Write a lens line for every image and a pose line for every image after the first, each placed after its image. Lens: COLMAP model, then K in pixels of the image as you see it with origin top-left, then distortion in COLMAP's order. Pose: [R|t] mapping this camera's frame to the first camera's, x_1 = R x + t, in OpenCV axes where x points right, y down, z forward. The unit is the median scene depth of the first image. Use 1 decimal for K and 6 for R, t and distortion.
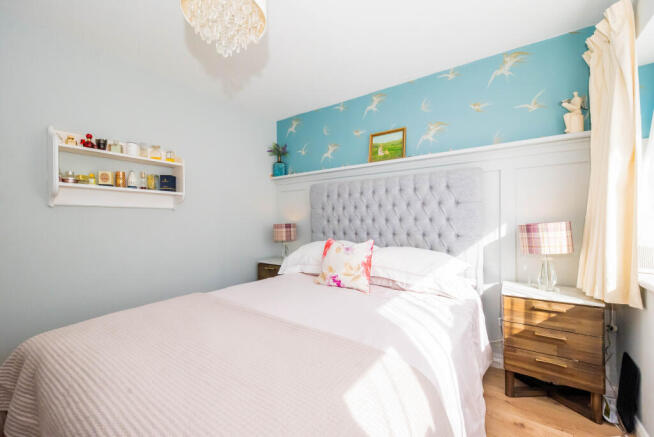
lens RADIAL K [[266.6, 0, 326.8], [0, 266.6, 216.6], [0, 0, 1]] dist [0.015016, -0.000116]
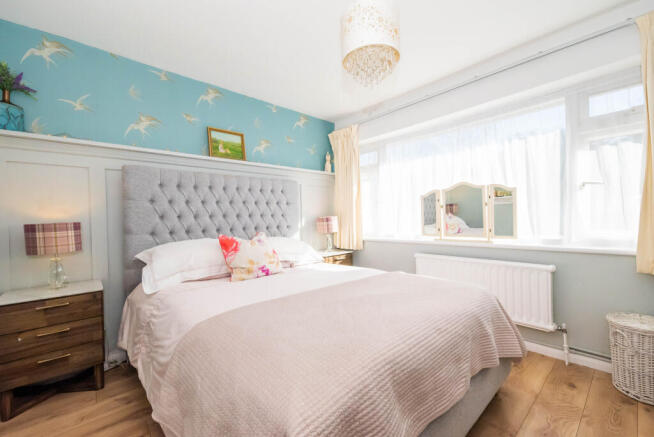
lens RADIAL K [[267.6, 0, 326.6], [0, 267.6, 221.8], [0, 0, 1]] dist [0.002321, 0.000028]
pose [[0.222433, -0.006623, 0.974926, -0.733738], [0.013142, 0.999906, 0.003794, 0.037423], [-0.974859, 0.011969, 0.222499, 0.410401]]
